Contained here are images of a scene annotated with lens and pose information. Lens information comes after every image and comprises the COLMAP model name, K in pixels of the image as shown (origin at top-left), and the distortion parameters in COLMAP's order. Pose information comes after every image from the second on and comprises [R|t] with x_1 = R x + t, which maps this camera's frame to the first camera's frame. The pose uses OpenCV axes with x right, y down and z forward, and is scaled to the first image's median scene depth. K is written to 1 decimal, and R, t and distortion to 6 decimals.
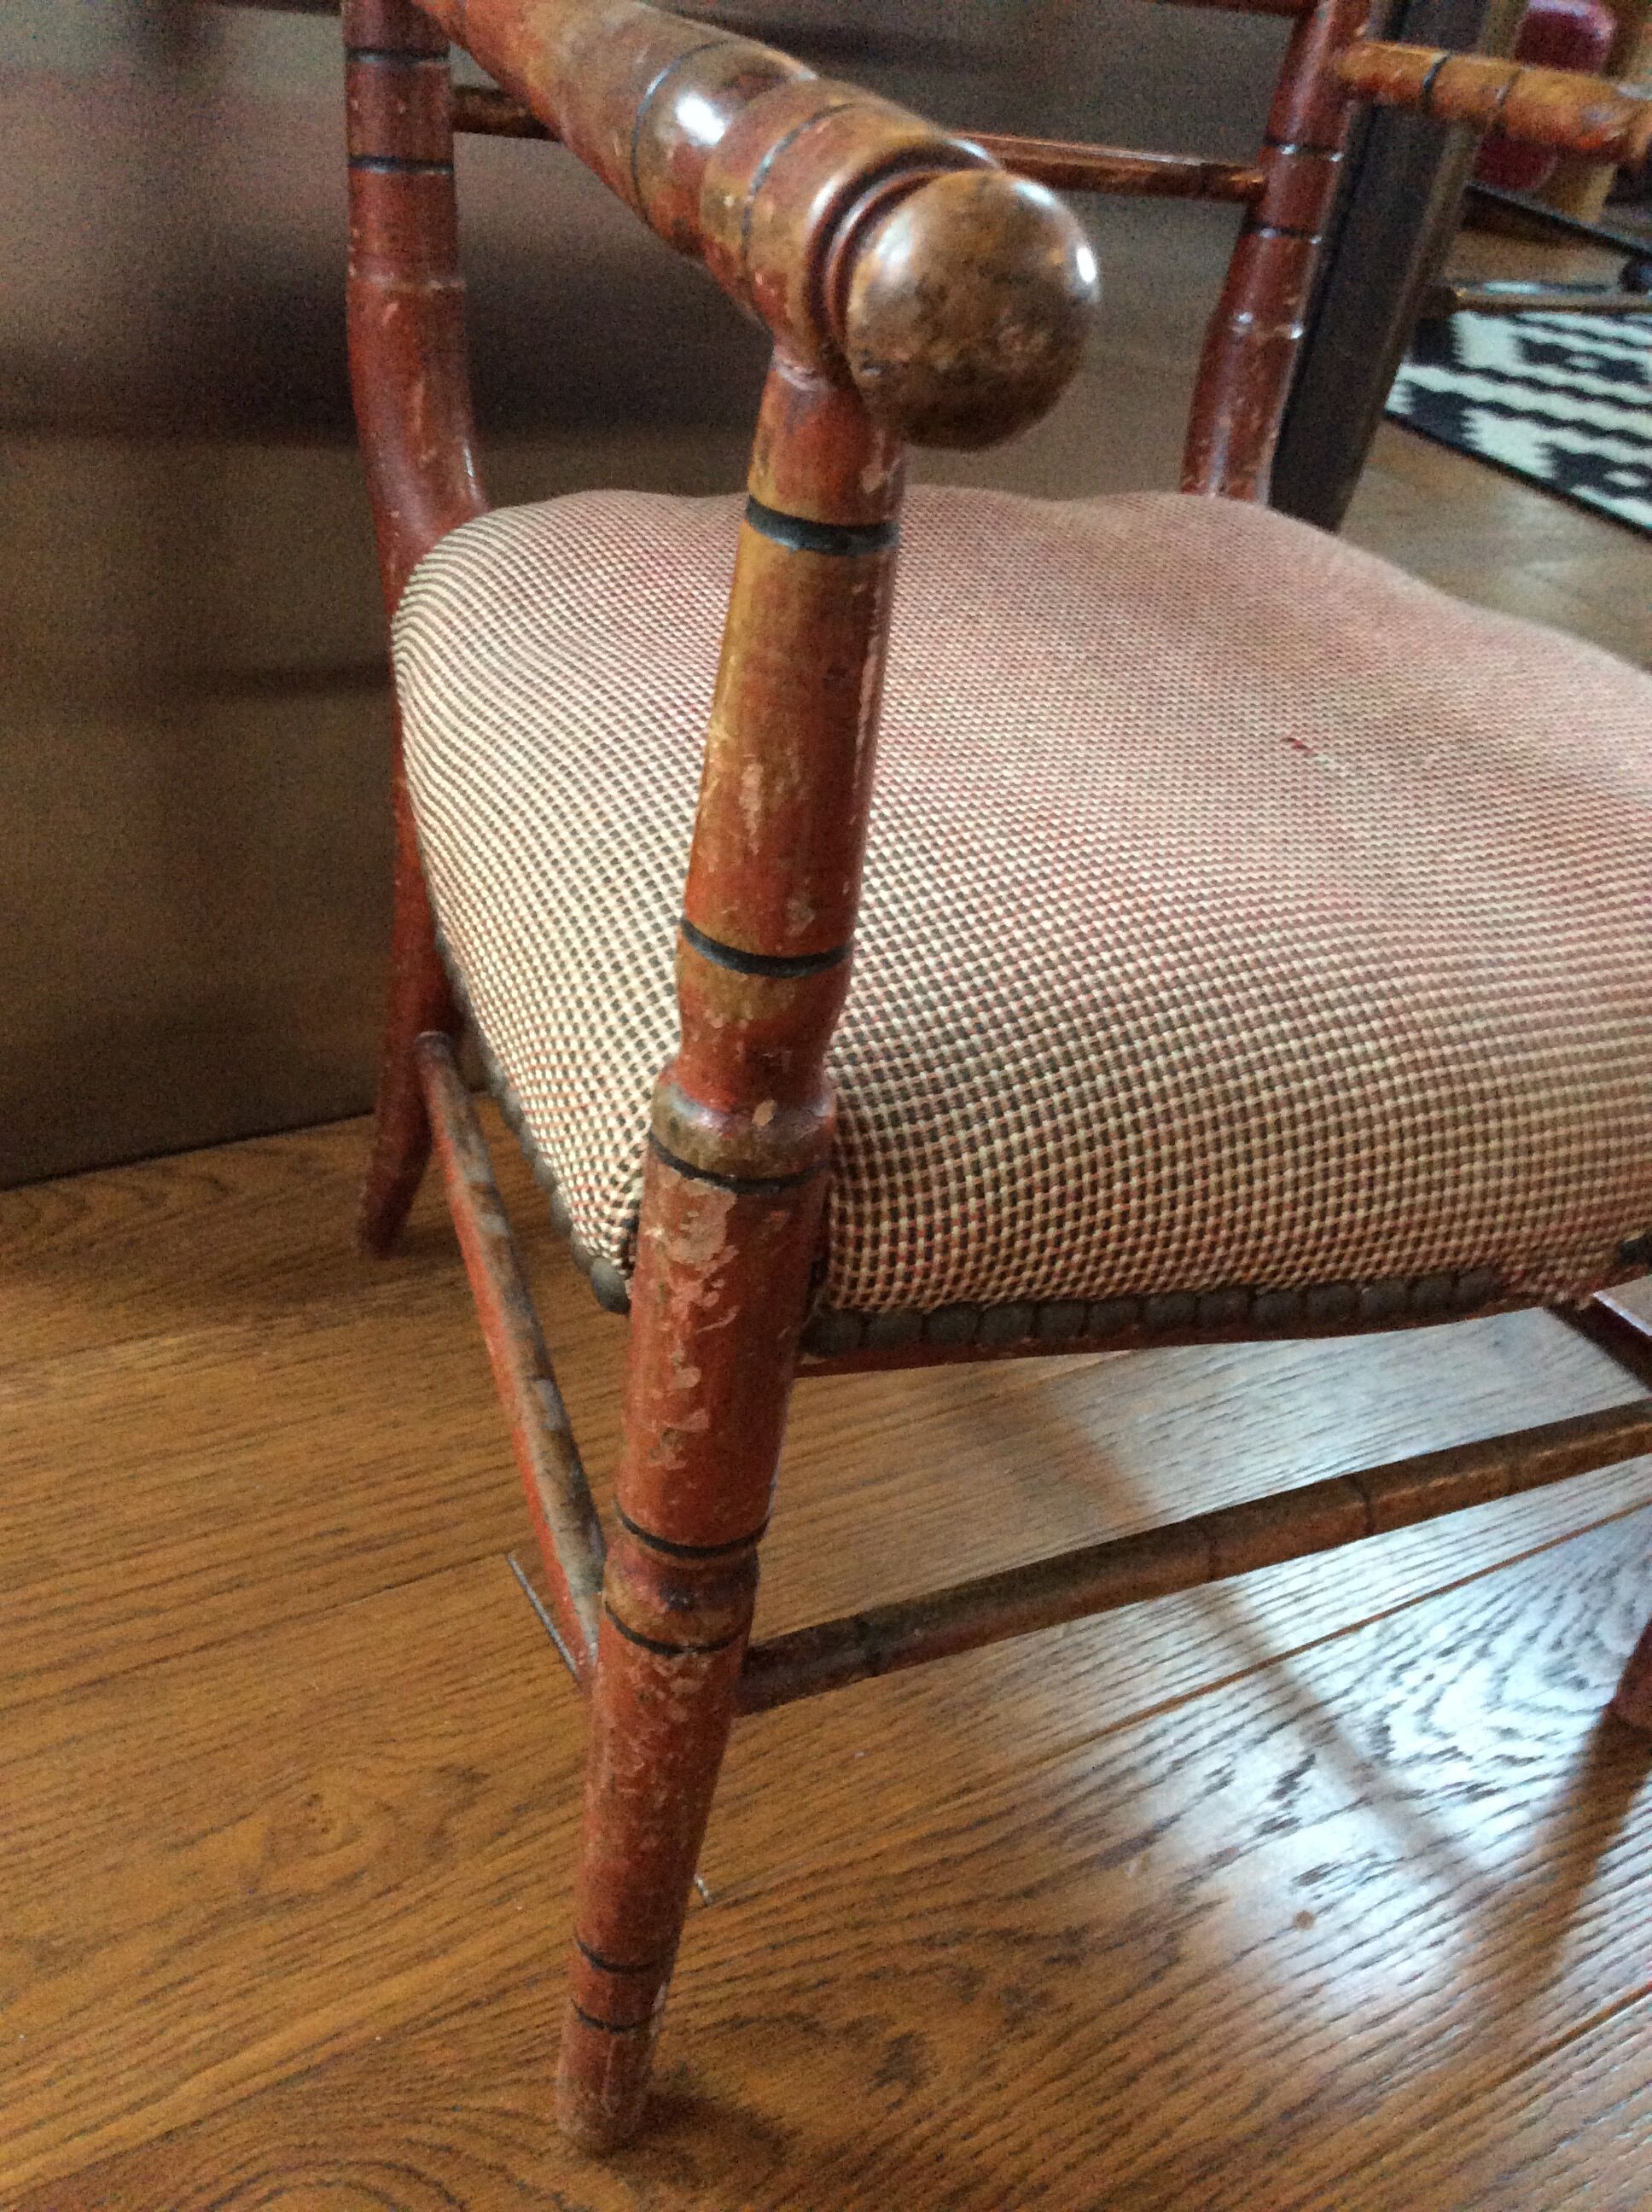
lens RADIAL K [[2033.3, 0, 826.0], [0, 2033.3, 1106.0], [0, 0, 1]] dist [0.001791, -0.002714]
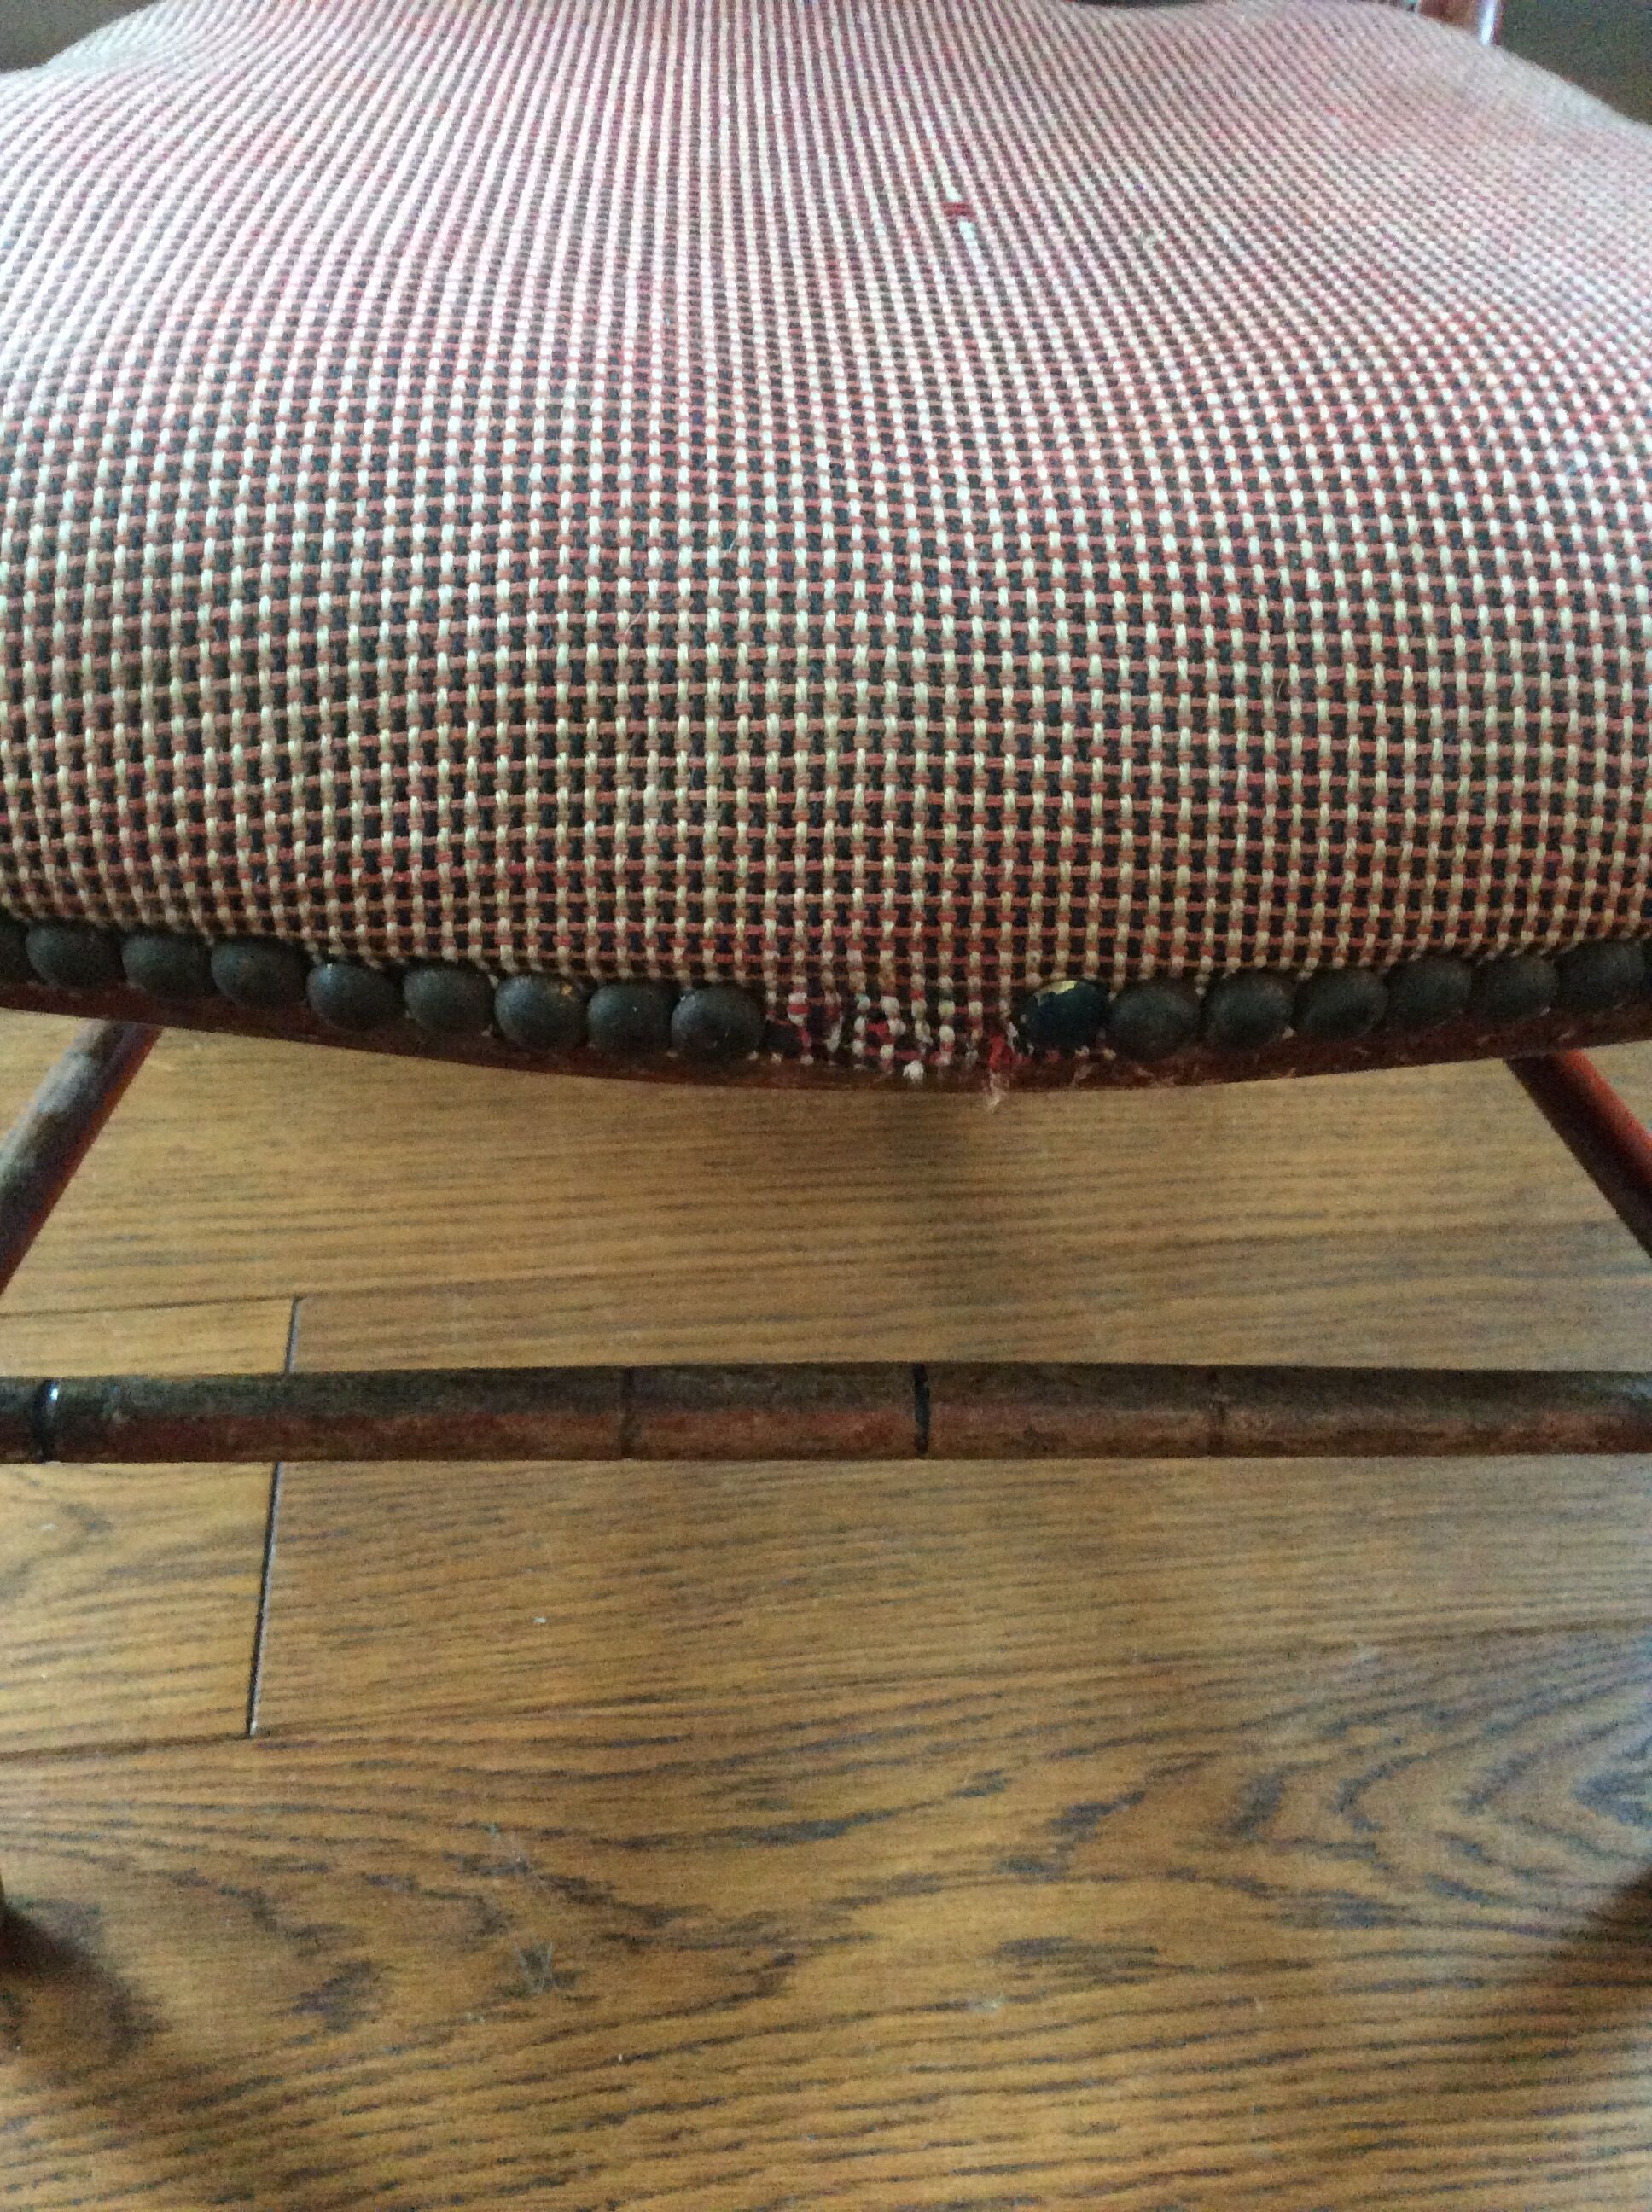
lens RADIAL K [[2033.3, 0, 826.0], [0, 2033.3, 1106.0], [0, 0, 1]] dist [0.001791, -0.002714]
pose [[0.909375, 0.162876, -0.382765, 0.417789], [-0.142606, 0.986463, 0.080962, 0.044094], [0.390770, -0.019040, 0.920291, 0.340650]]
